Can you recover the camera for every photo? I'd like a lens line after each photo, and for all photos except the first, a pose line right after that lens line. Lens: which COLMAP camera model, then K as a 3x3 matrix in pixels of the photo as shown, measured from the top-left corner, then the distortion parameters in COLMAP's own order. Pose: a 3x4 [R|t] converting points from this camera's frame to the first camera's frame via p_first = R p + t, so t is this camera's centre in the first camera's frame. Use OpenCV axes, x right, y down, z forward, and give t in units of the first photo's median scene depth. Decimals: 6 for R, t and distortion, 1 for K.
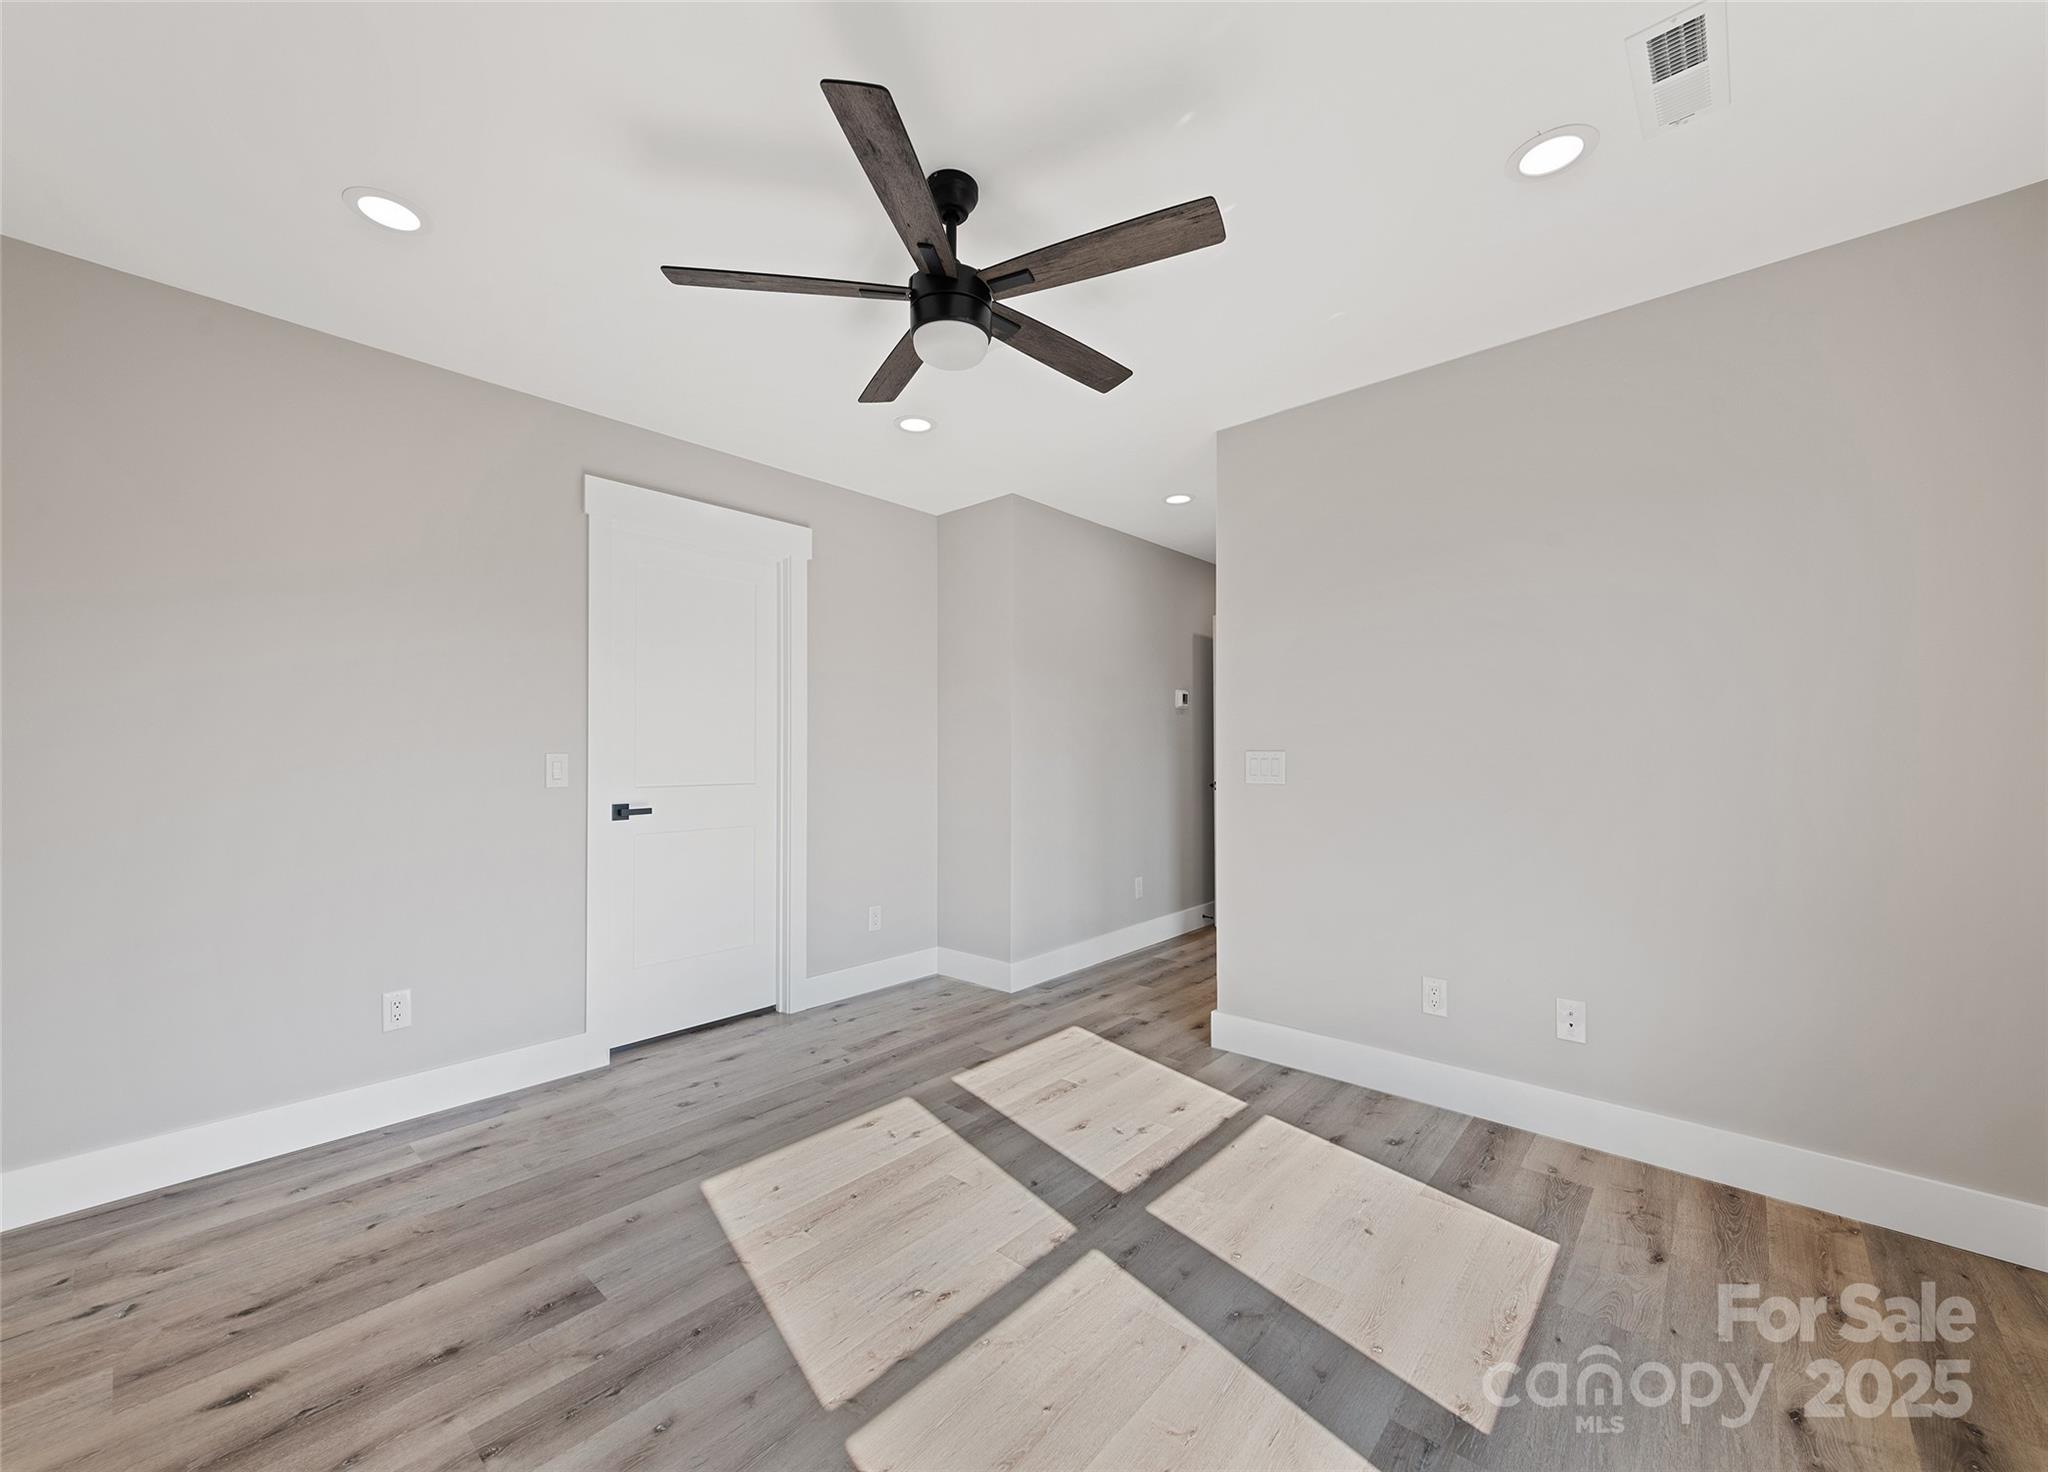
lens RADIAL K [[796.1, 0, 1039.2], [0, 796.1, 716.0], [0, 0, 1]] dist [-0.000278, -0.000341]
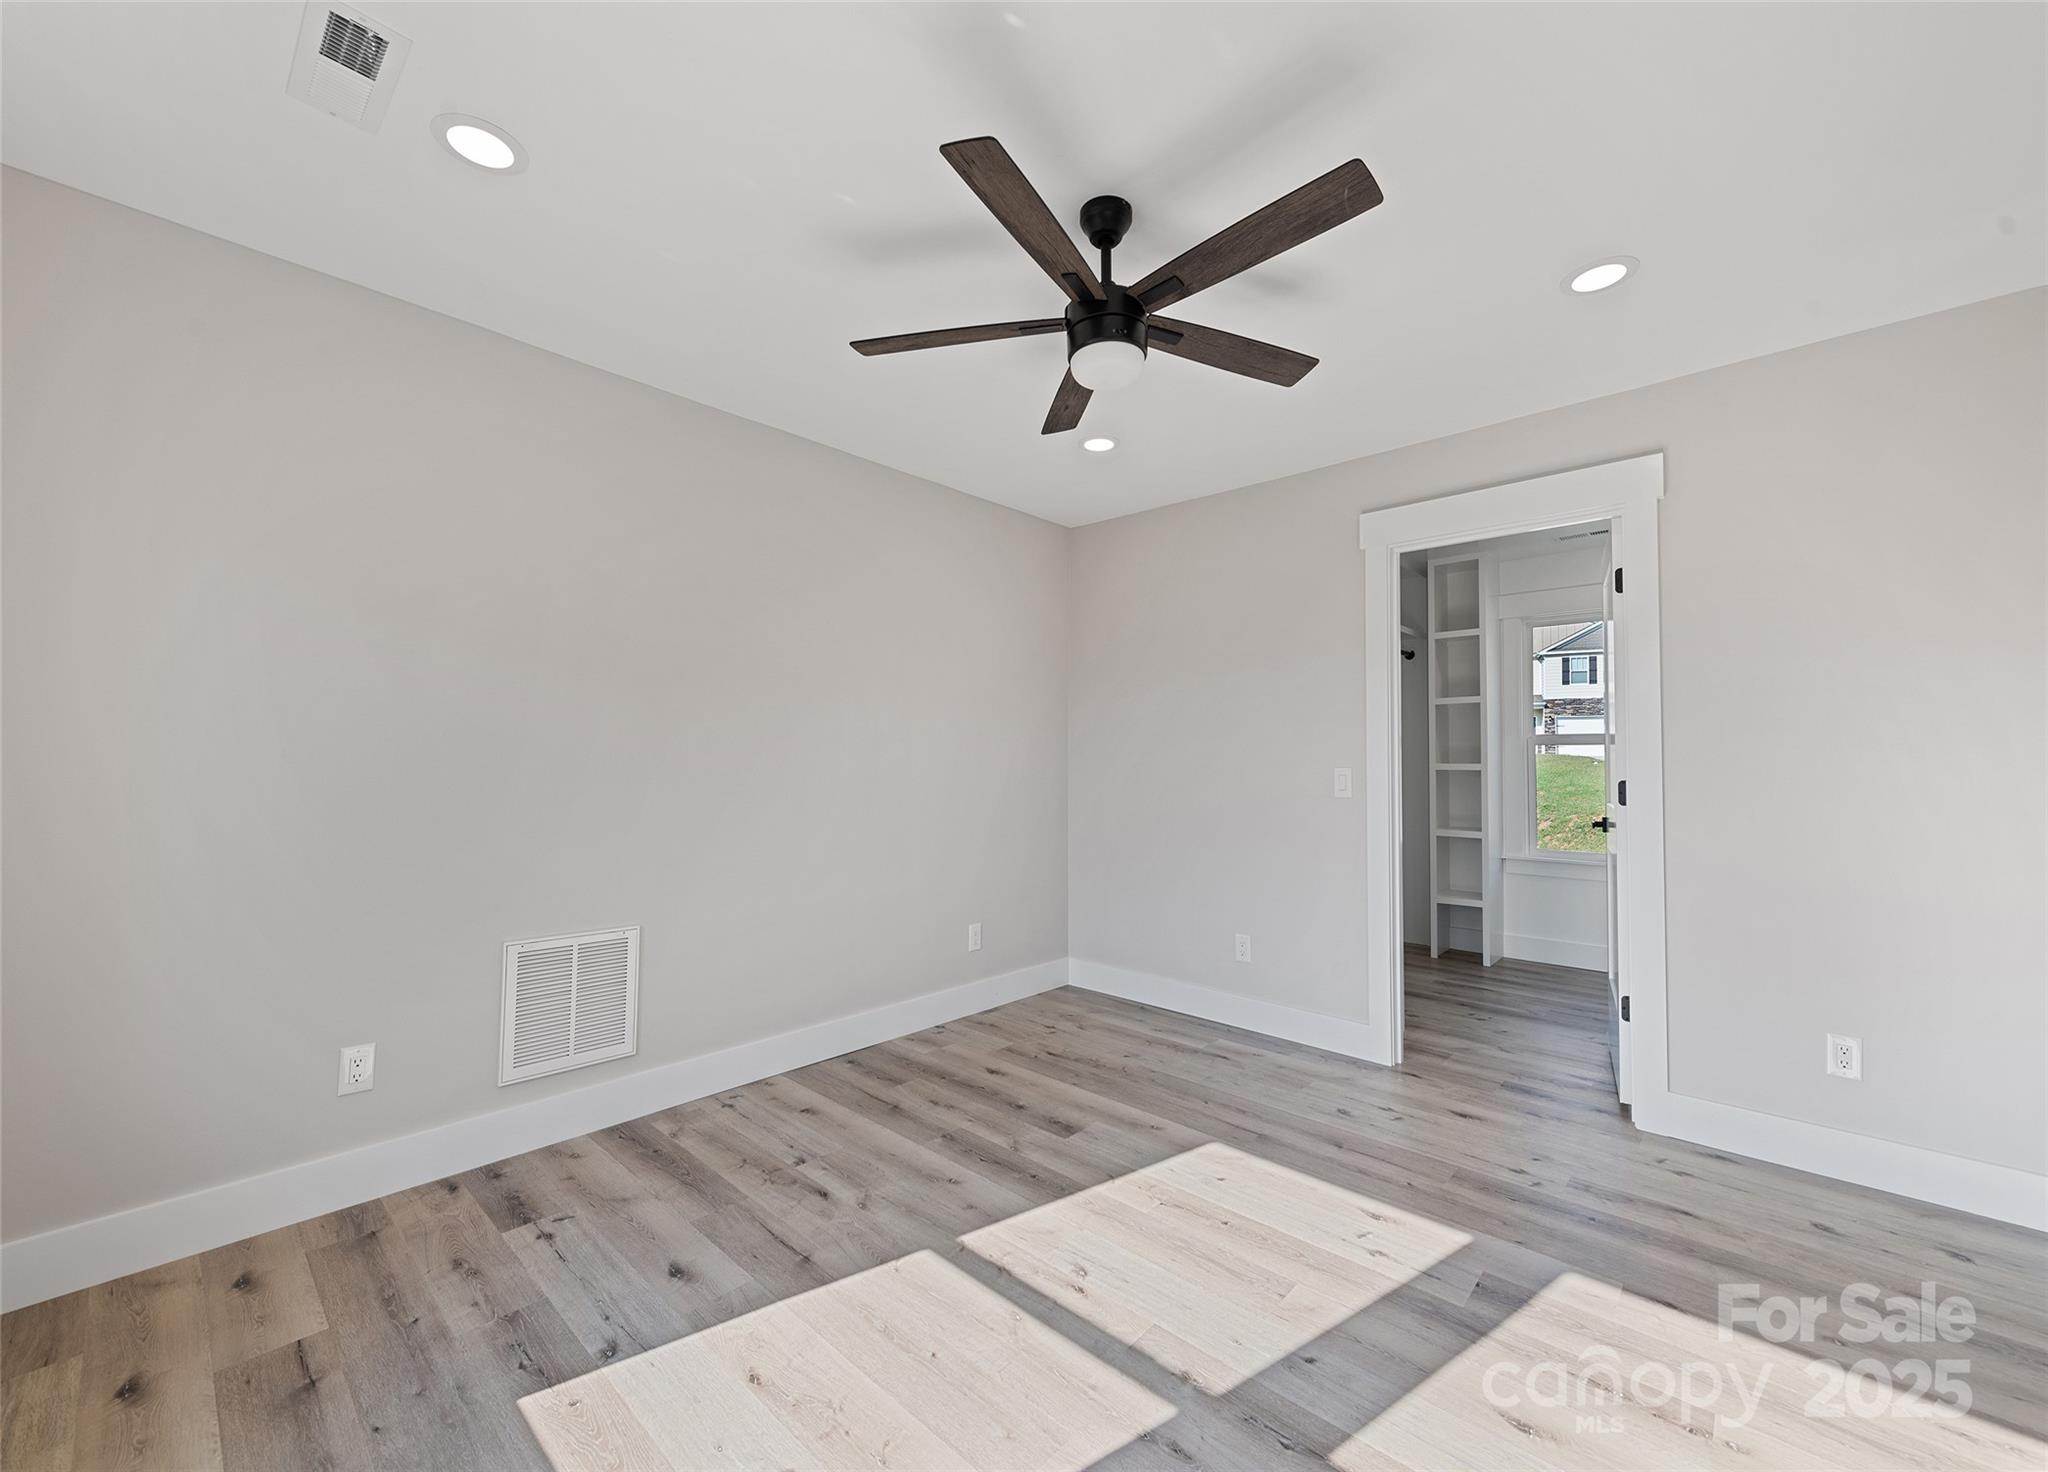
lens RADIAL K [[807.0, 0, 1004.2], [0, 807.0, 735.3], [0, 0, 1]] dist [0.001124, -0.000253]
pose [[-0.039452, -0.025728, -0.998890, 0.736498], [0.038175, 0.998900, -0.027236, 0.017763], [0.998492, -0.039207, -0.038427, 0.736698]]
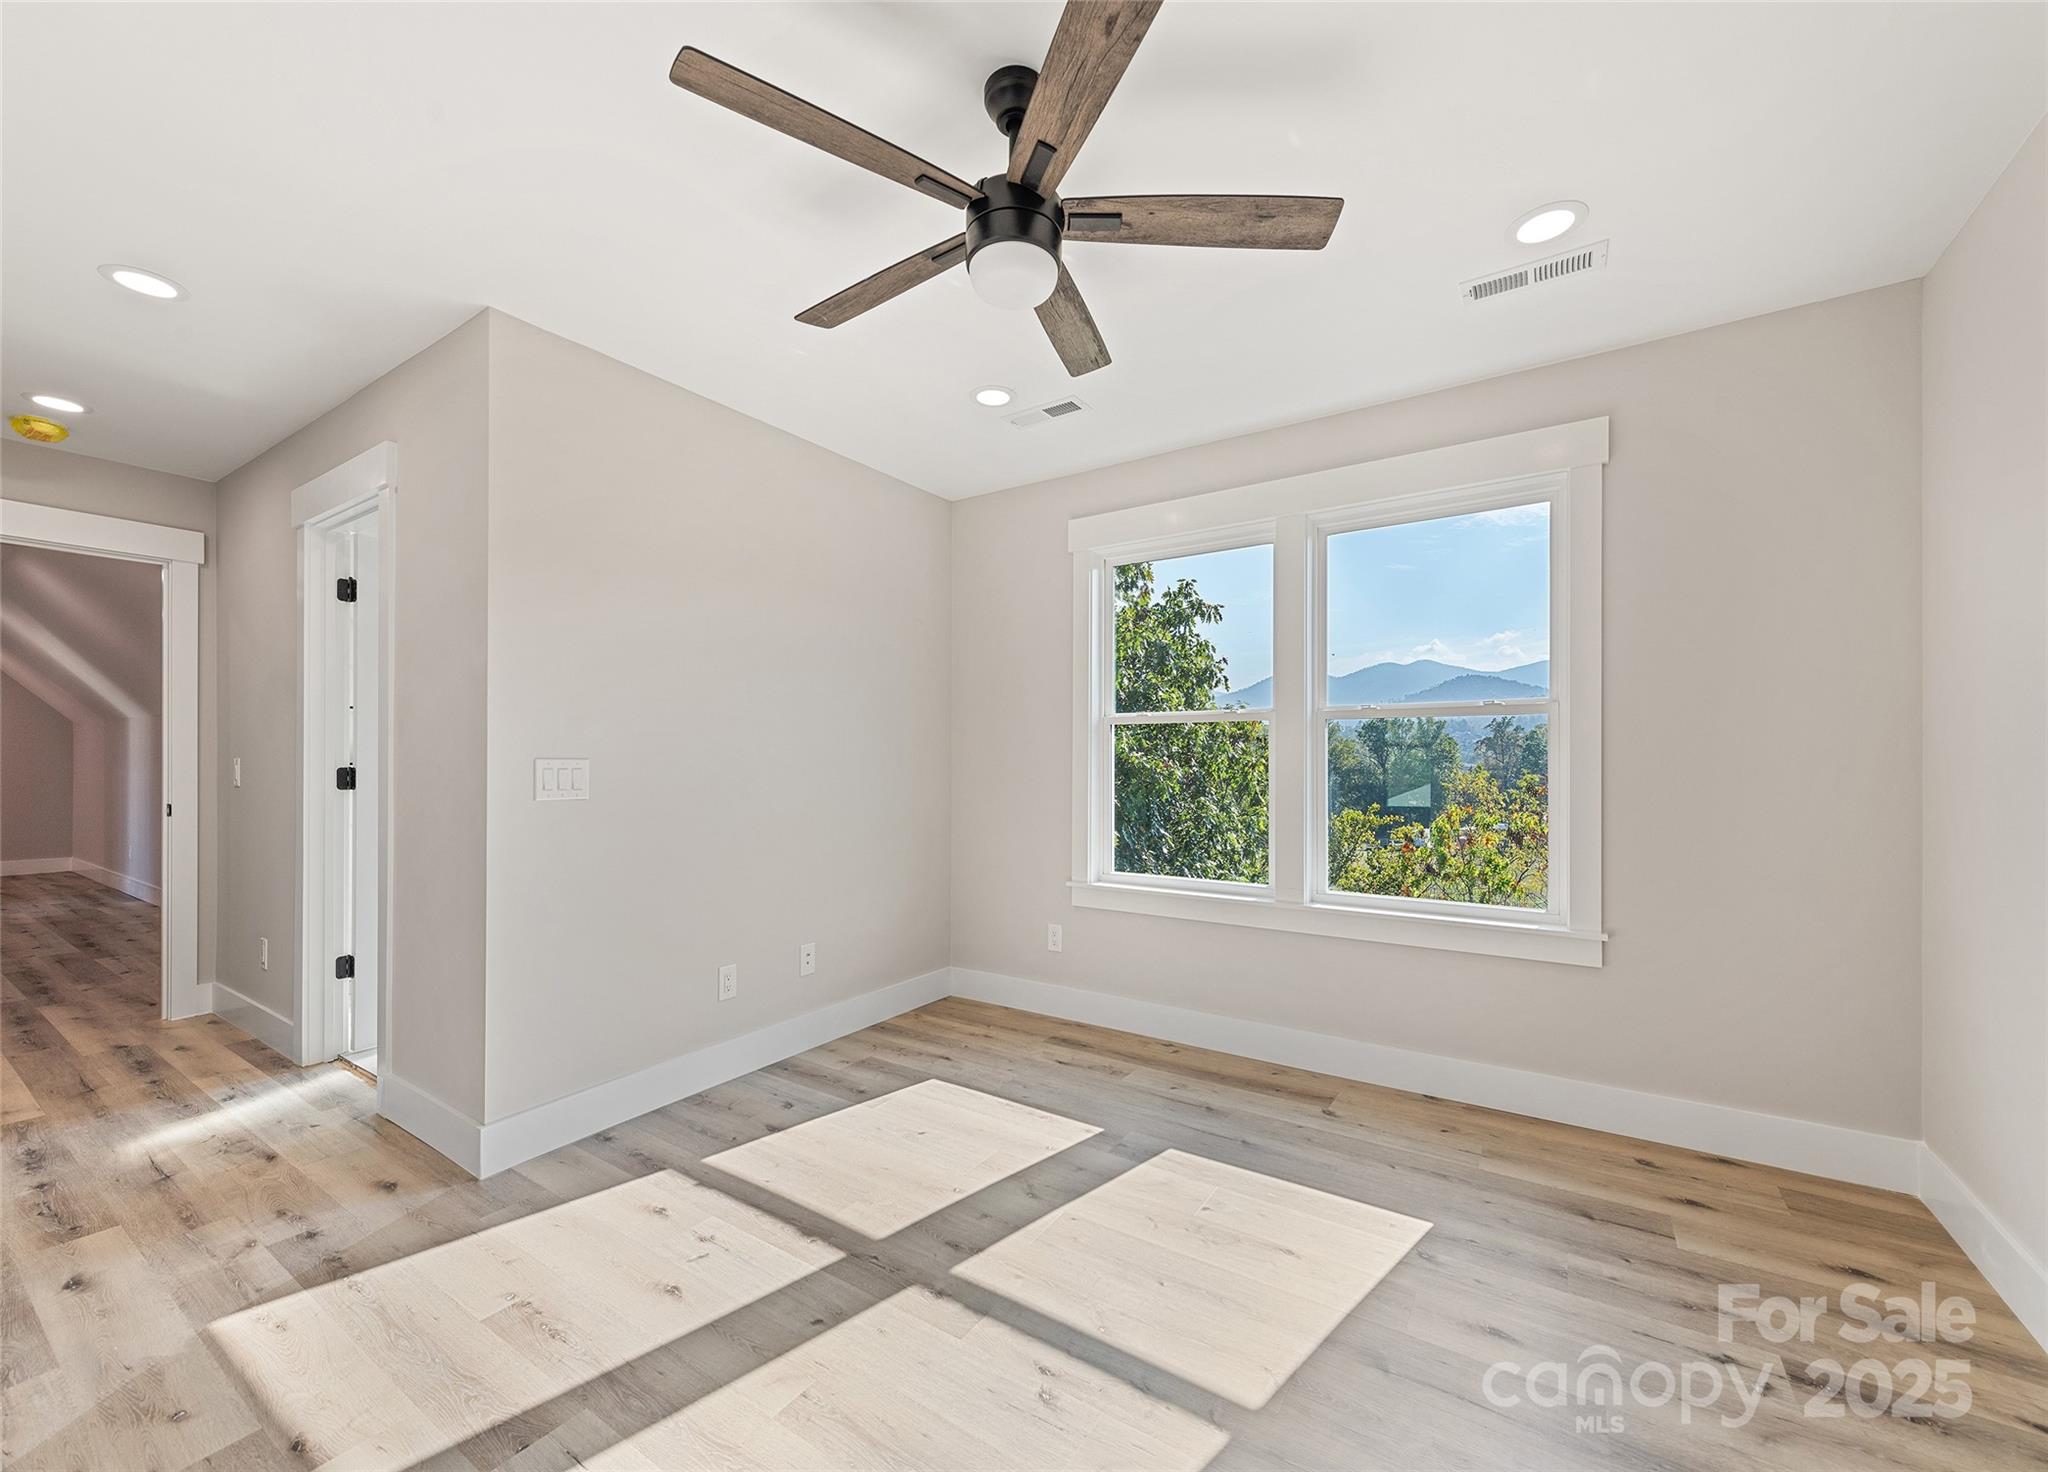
lens RADIAL K [[807.0, 0, 1004.2], [0, 807.0, 735.3], [0, 0, 1]] dist [0.001124, -0.000253]
pose [[-0.120748, 0.026593, 0.992327, -0.779462], [-0.044894, 0.998472, -0.032220, 0.035990], [-0.991668, -0.048440, -0.119370, 0.901674]]
